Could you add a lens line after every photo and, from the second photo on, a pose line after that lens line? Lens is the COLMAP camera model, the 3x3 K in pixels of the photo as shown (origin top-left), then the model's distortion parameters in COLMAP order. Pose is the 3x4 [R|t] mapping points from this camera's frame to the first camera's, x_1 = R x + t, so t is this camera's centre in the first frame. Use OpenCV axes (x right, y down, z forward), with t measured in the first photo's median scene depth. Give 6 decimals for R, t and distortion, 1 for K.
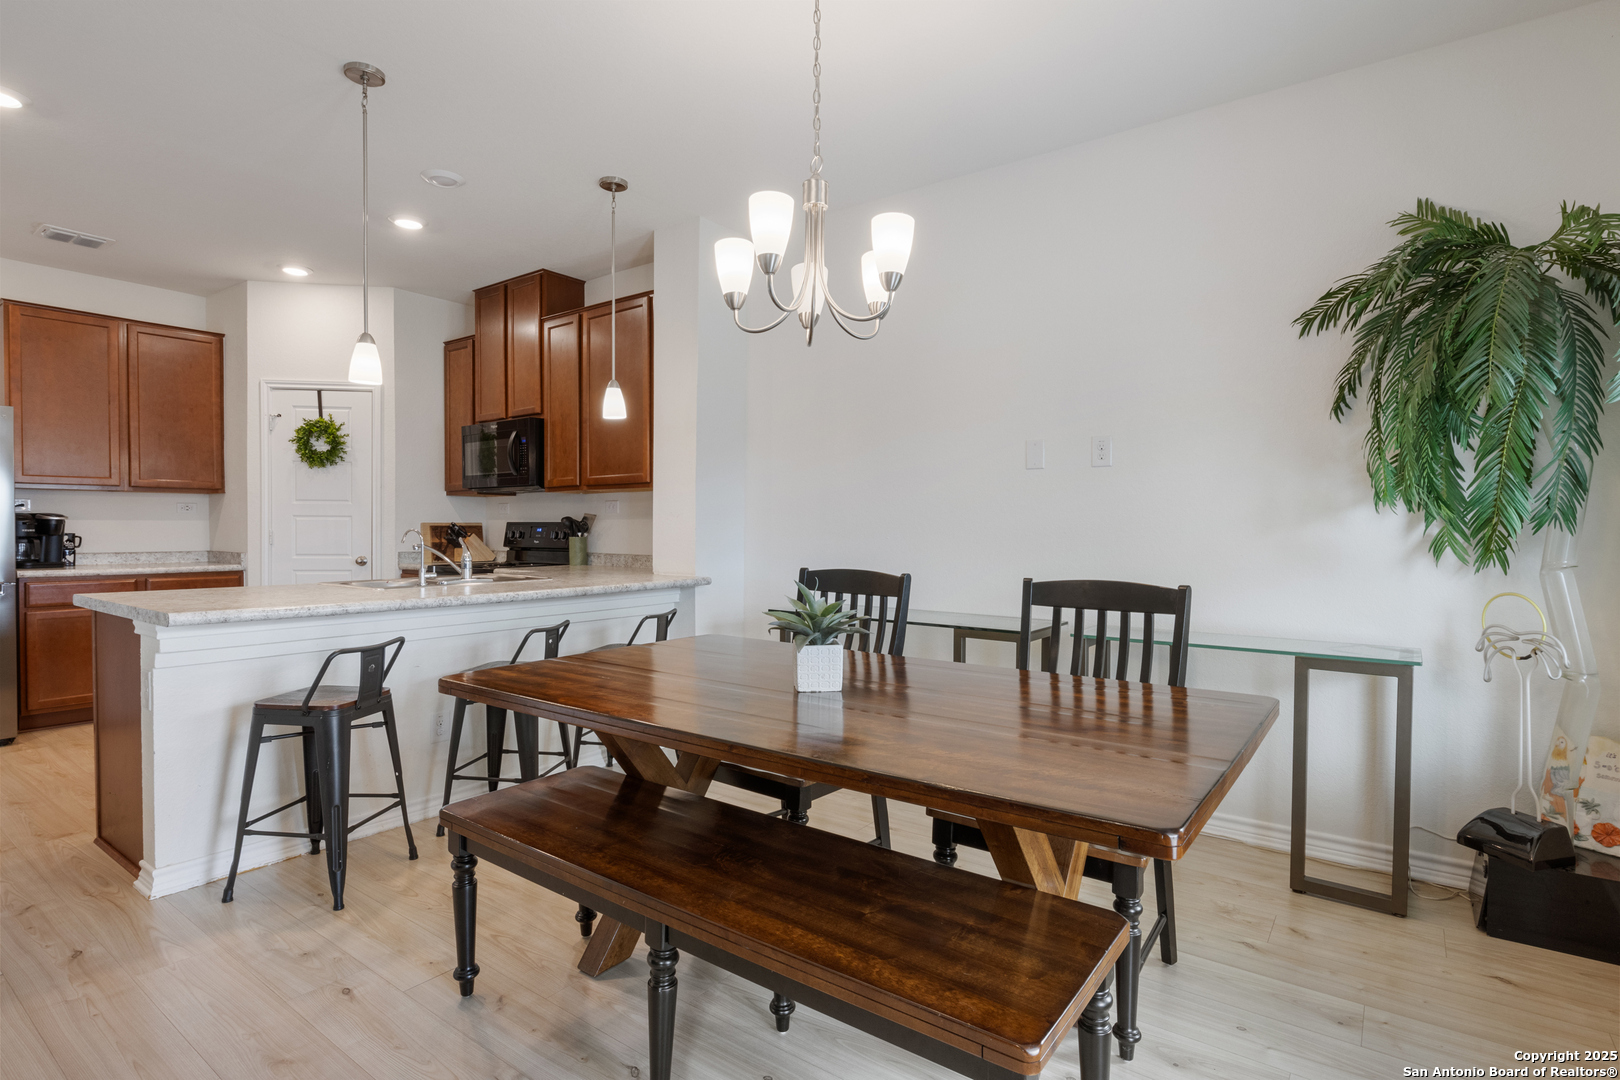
lens RADIAL K [[808.1, 0, 810.0], [0, 808.1, 540.0], [0, 0, 1]] dist [-0.013204, 0.000150]
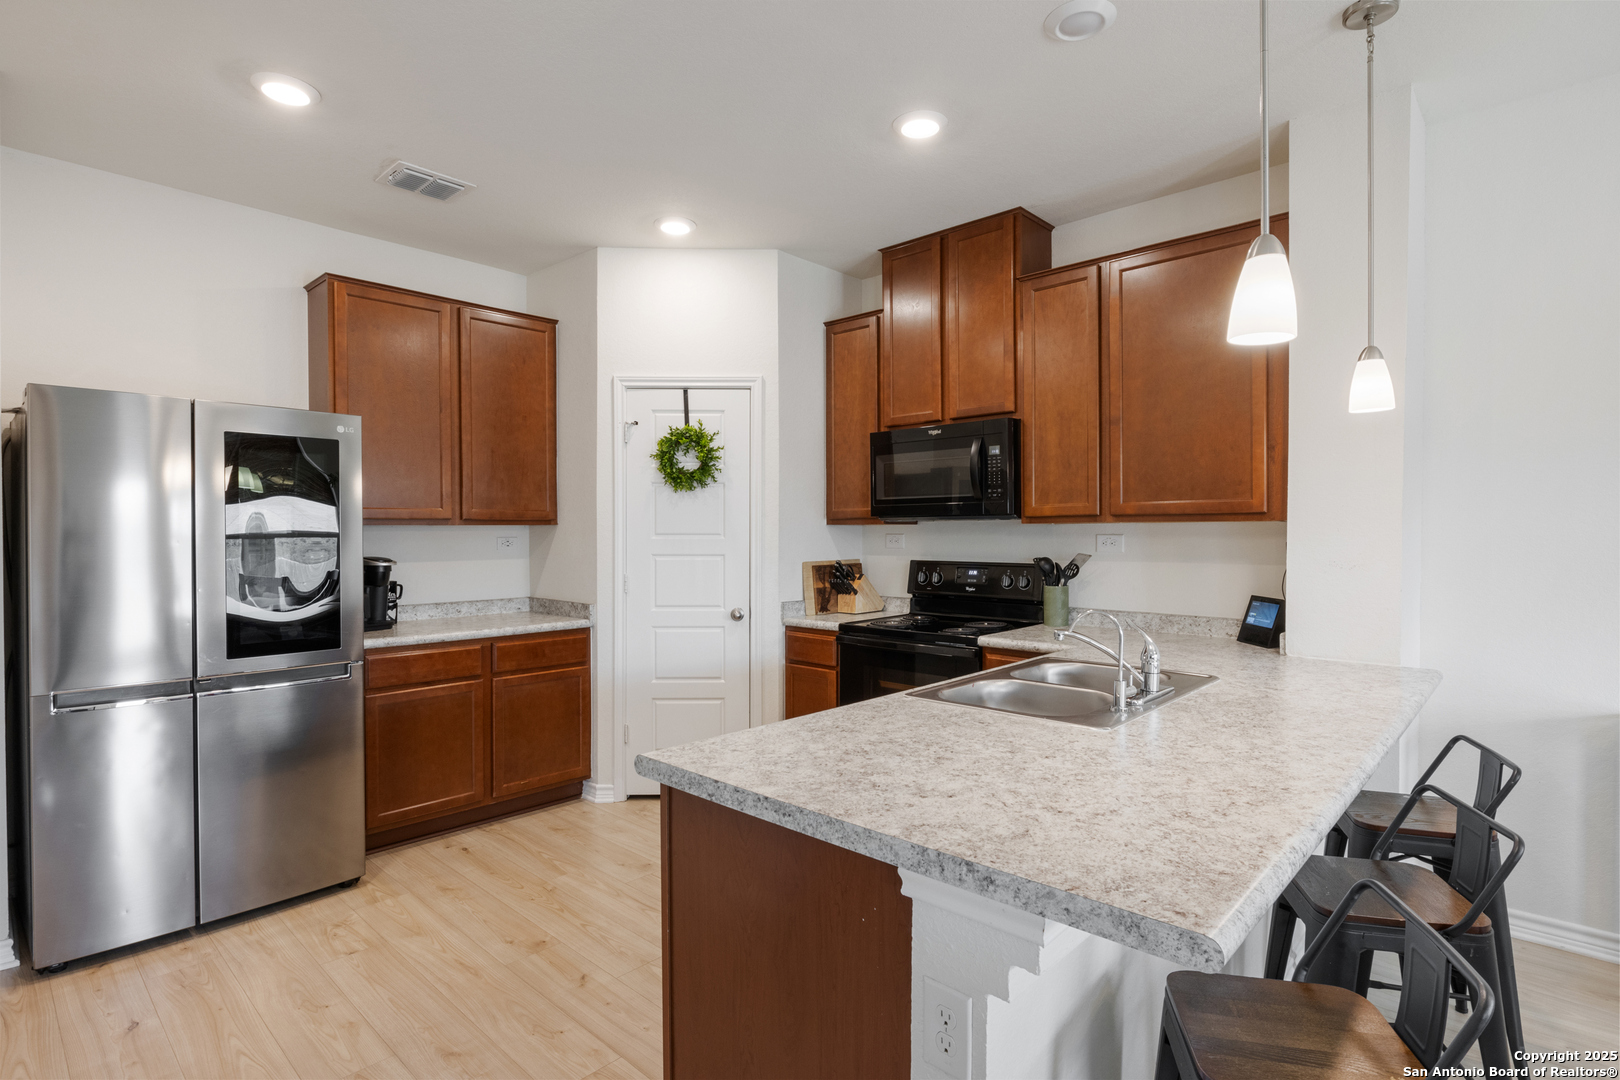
lens RADIAL K [[792.0, 0, 810.0], [0, 792.0, 540.0], [0, 0, 1]] dist [-0.027038, 0.000063]
pose [[0.992627, -0.003961, -0.121145, -0.406805], [0.003379, 0.999982, -0.005010, -0.040250], [0.121163, 0.004564, 0.992622, 0.279001]]
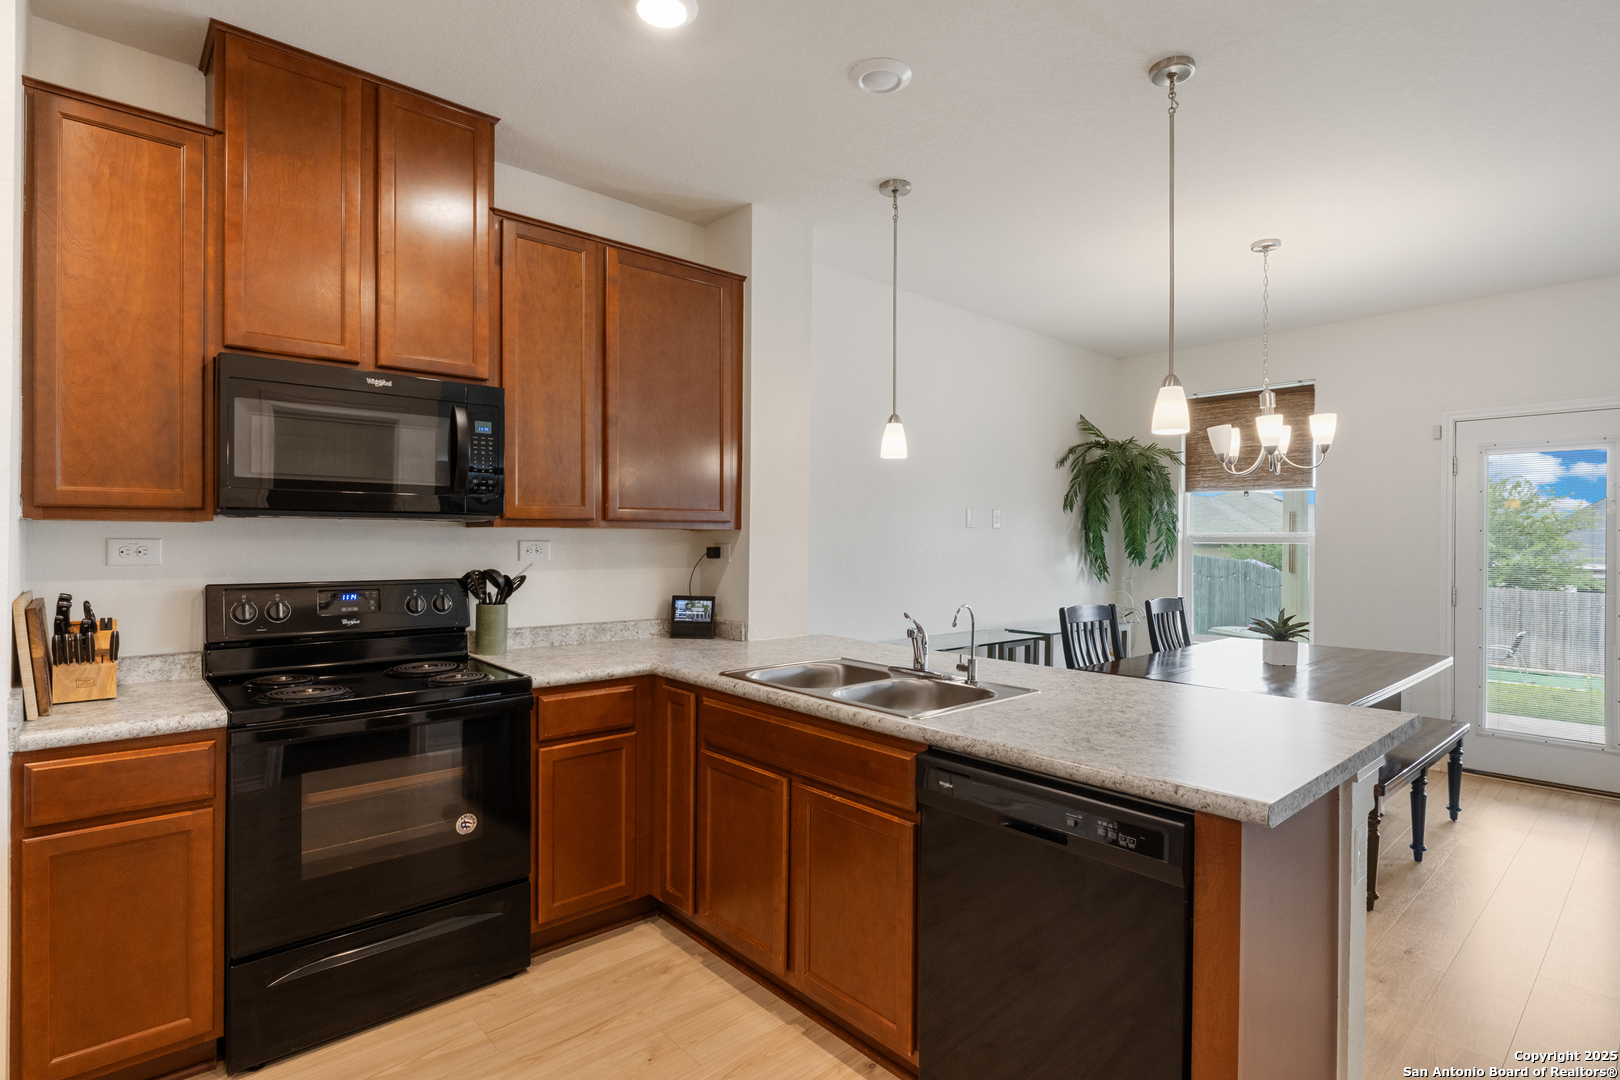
lens RADIAL K [[808.1, 0, 810.0], [0, 808.1, 540.0], [0, 0, 1]] dist [-0.013204, 0.000150]
pose [[0.201866, -0.000658, 0.979413, -0.779162], [0.013129, 0.999912, -0.002035, -0.043939], [-0.979325, 0.013269, 0.201857, 0.646470]]
